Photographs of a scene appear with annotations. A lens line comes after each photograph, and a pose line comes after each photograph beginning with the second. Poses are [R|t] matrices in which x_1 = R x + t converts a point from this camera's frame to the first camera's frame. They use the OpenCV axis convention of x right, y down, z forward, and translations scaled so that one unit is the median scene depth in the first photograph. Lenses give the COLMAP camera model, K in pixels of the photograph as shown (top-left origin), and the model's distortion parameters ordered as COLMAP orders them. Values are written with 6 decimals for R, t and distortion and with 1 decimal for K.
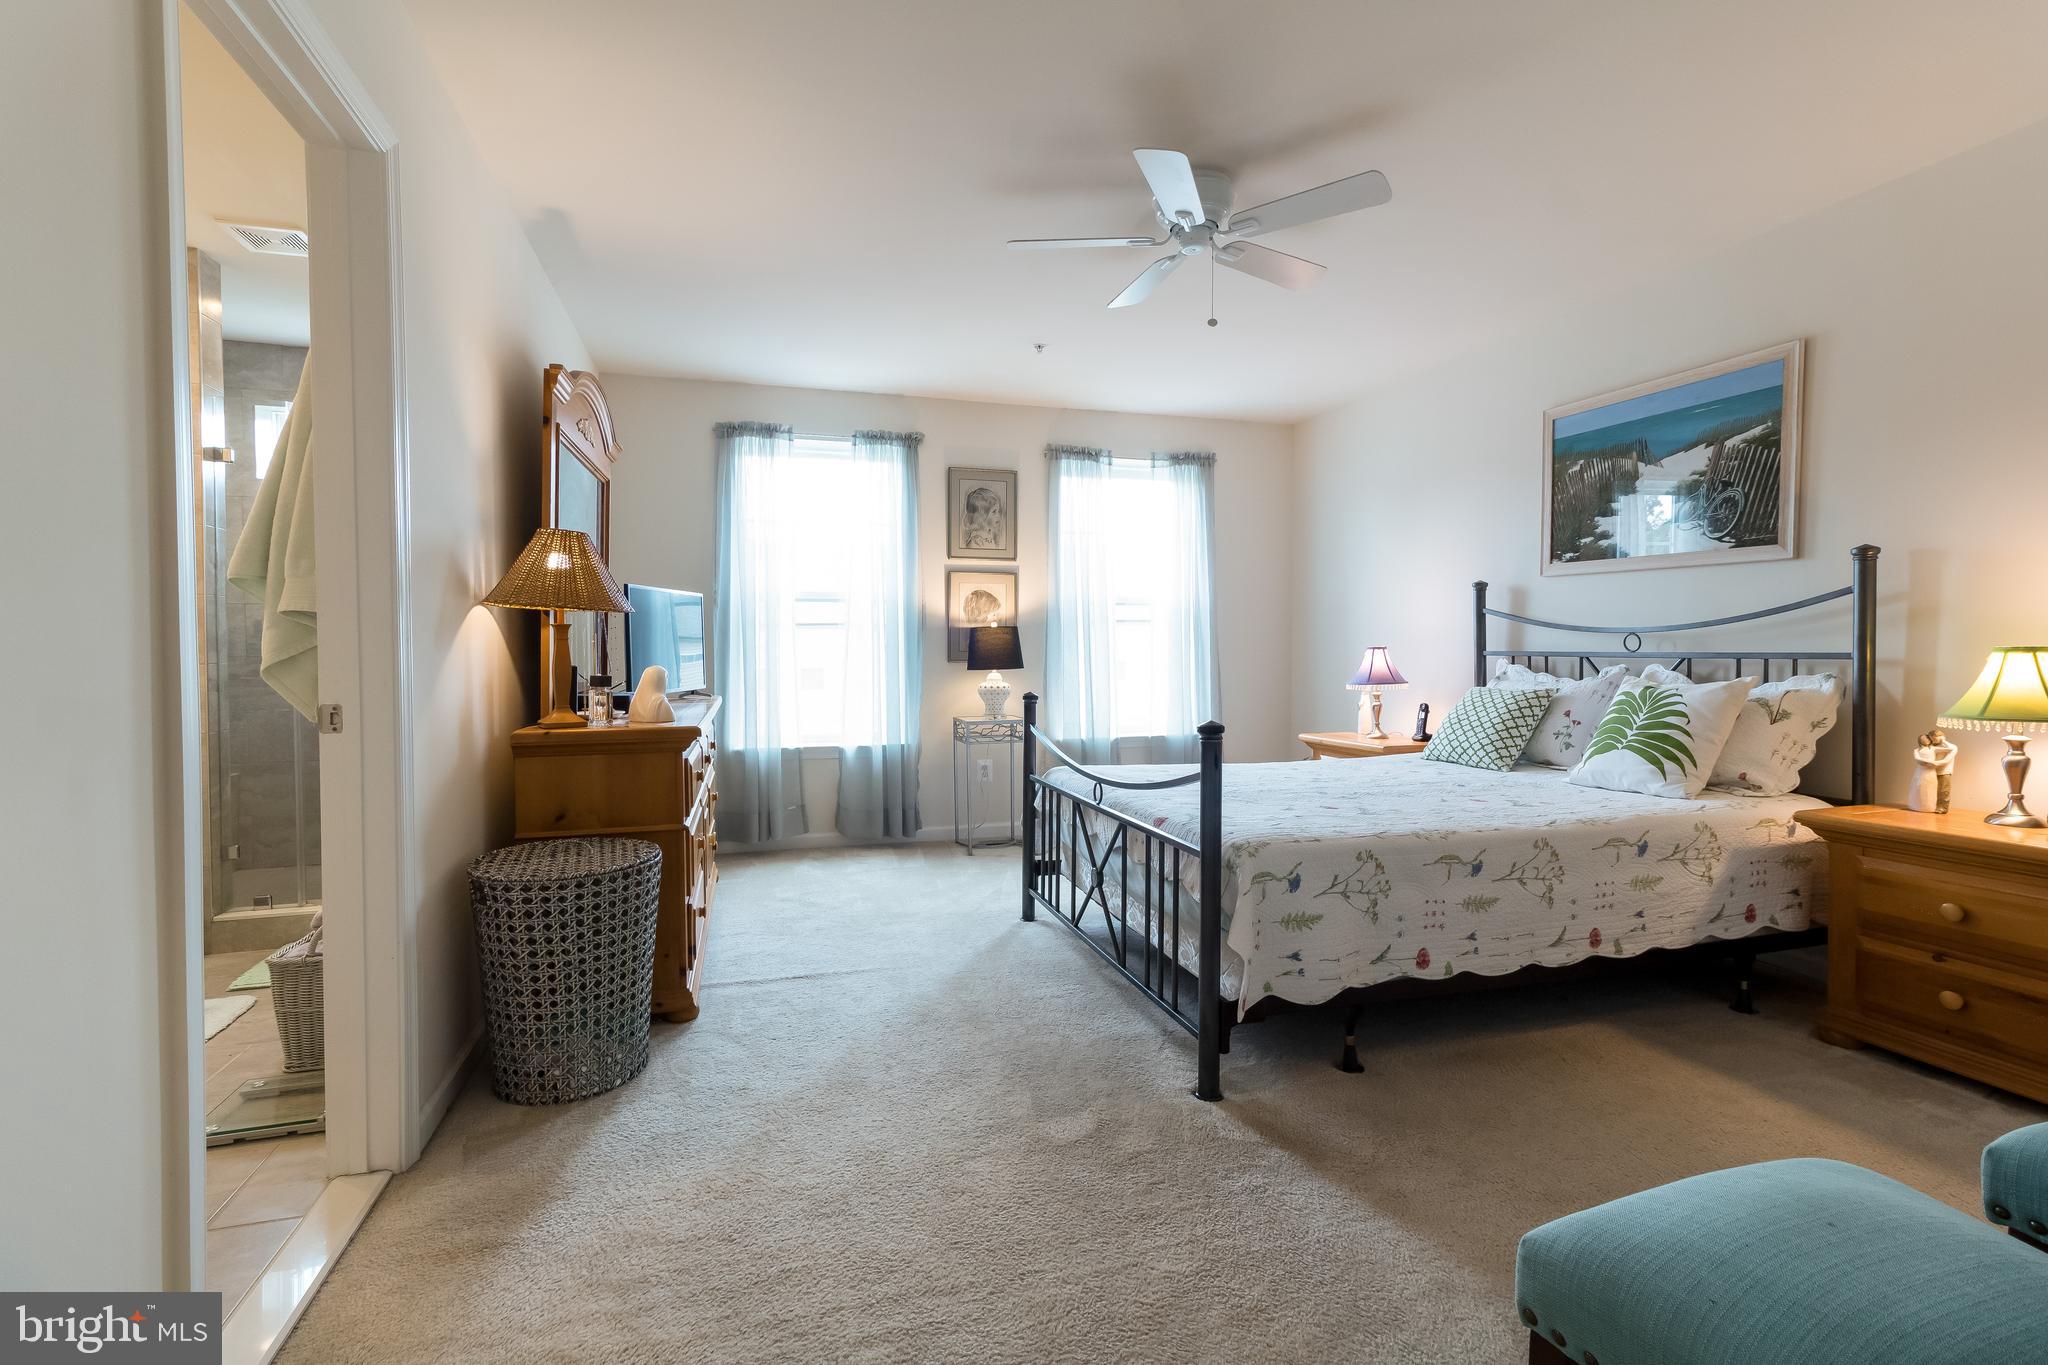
lens RADIAL K [[941.0, 0, 1026.7], [0, 941.0, 669.4], [0, 0, 1]] dist [0.002874, 0.003931]
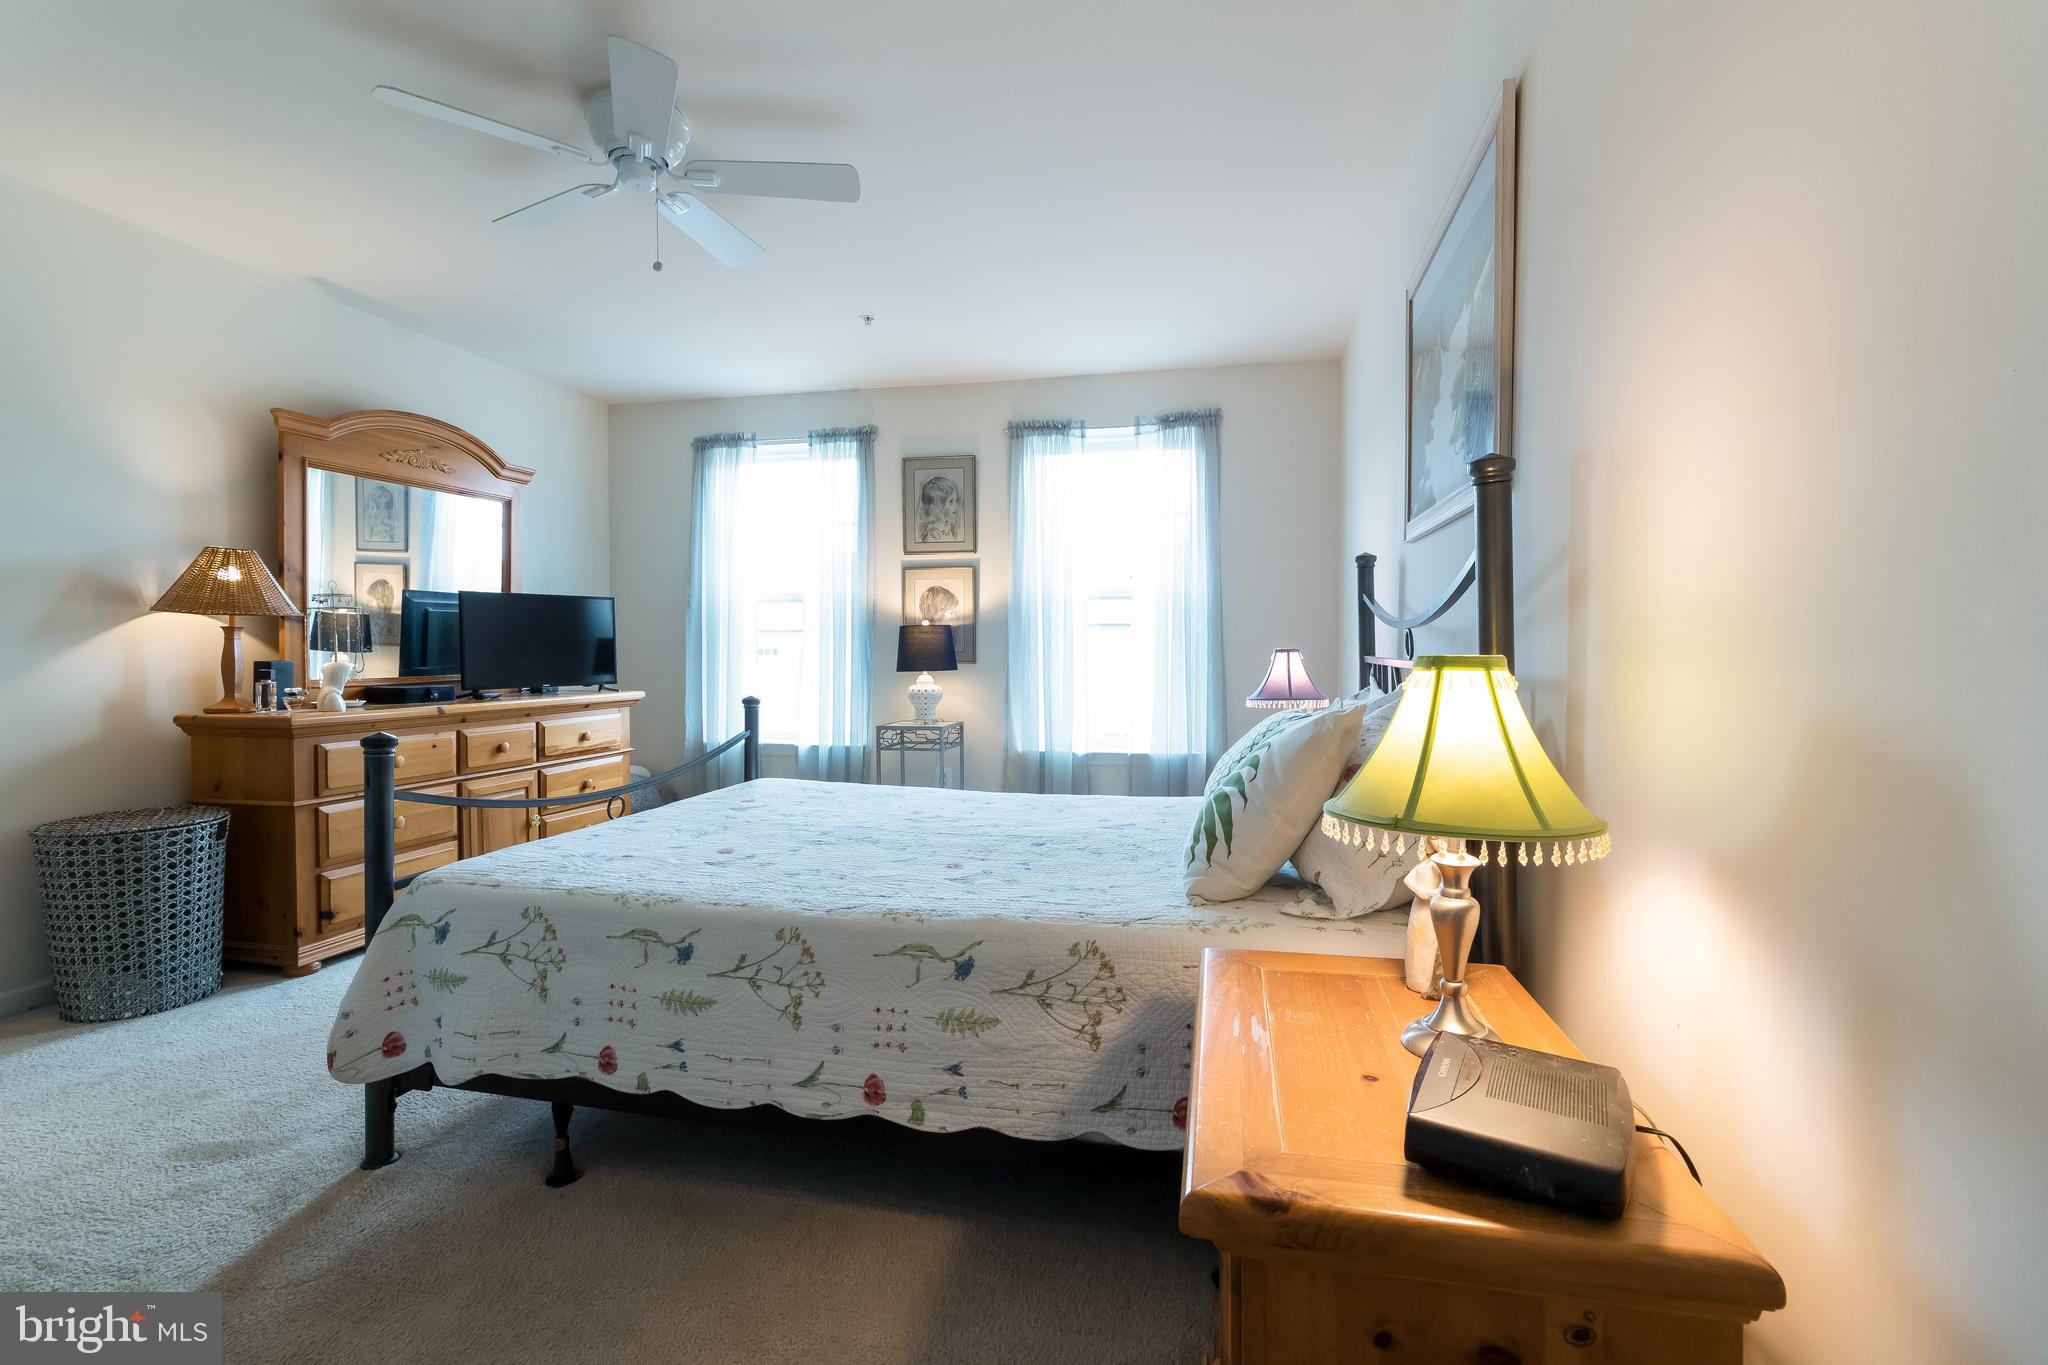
lens RADIAL K [[941.0, 0, 1023.5], [0, 941.0, 668.6], [0, 0, 1]] dist [0.002874, 0.003931]
pose [[0.868390, 0.015449, -0.495641, 0.515011], [-0.015194, 0.999874, 0.004546, -0.008120], [0.495649, 0.003583, 0.868515, 0.240163]]
